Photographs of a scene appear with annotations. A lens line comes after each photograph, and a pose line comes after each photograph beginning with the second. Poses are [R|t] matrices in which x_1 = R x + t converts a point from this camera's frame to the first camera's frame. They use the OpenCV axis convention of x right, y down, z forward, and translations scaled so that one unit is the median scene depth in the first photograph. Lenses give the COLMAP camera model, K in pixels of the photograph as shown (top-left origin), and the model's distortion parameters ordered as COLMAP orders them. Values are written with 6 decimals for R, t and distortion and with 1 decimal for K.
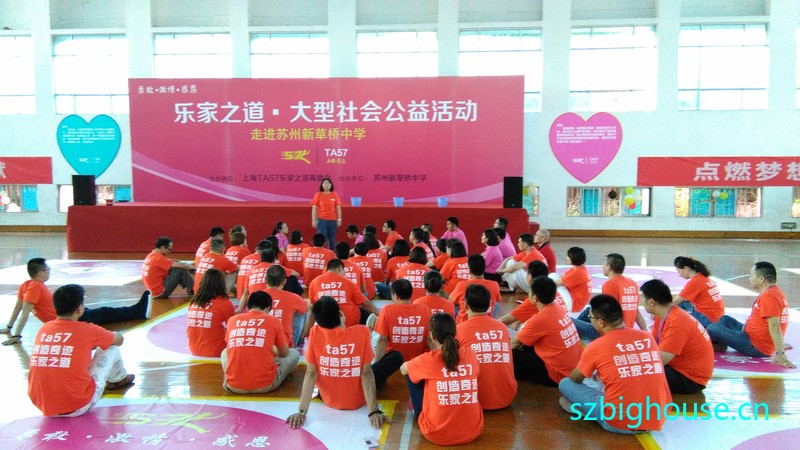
lens RADIAL K [[637.5, 0, 400.0], [0, 637.5, 225.0], [0, 0, 1]] dist [0.108168, -0.178506]
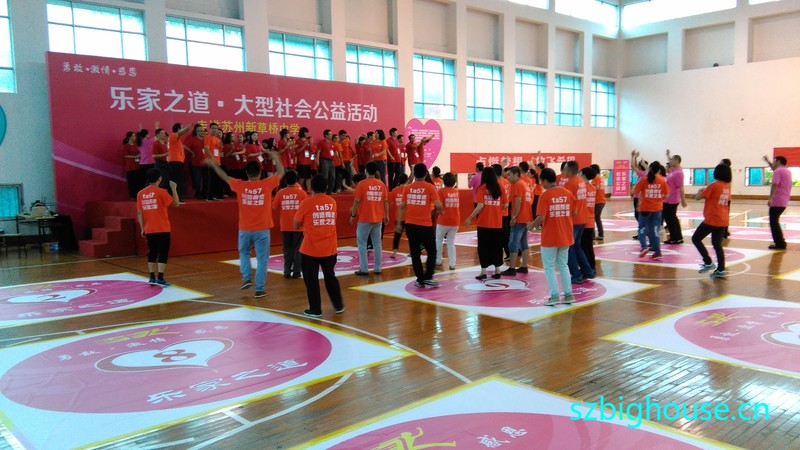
lens RADIAL K [[637.5, 0, 400.0], [0, 637.5, 225.0], [0, 0, 1]] dist [0.108168, -0.178506]
pose [[0.680690, -0.076451, 0.728572, -0.740373], [0.070436, 0.996762, 0.038786, -0.010115], [-0.729178, 0.024916, 0.683871, 0.131085]]
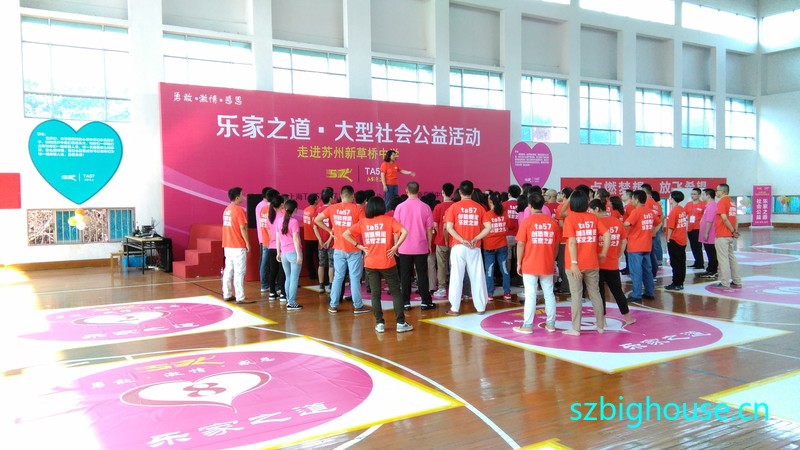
lens RADIAL K [[637.5, 0, 400.0], [0, 637.5, 225.0], [0, 0, 1]] dist [0.108168, -0.178506]
pose [[0.804115, -0.038181, 0.593247, -0.690226], [0.059107, 0.998125, -0.015878, -0.006341], [-0.591528, 0.047833, 0.804864, 0.138693]]
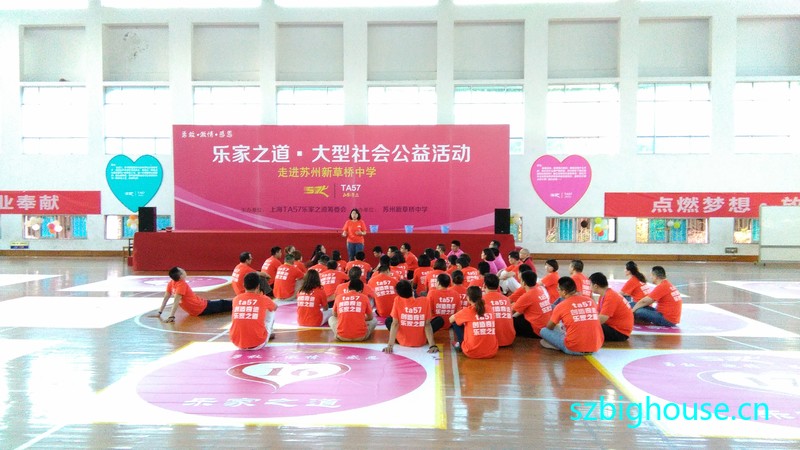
lens RADIAL K [[637.5, 0, 400.0], [0, 637.5, 225.0], [0, 0, 1]] dist [0.108168, -0.178506]
pose [[0.999599, 0.001090, 0.028306, -0.042652], [0.000294, 0.998806, -0.048858, 0.012579], [-0.028326, 0.048847, 0.998405, -0.173054]]
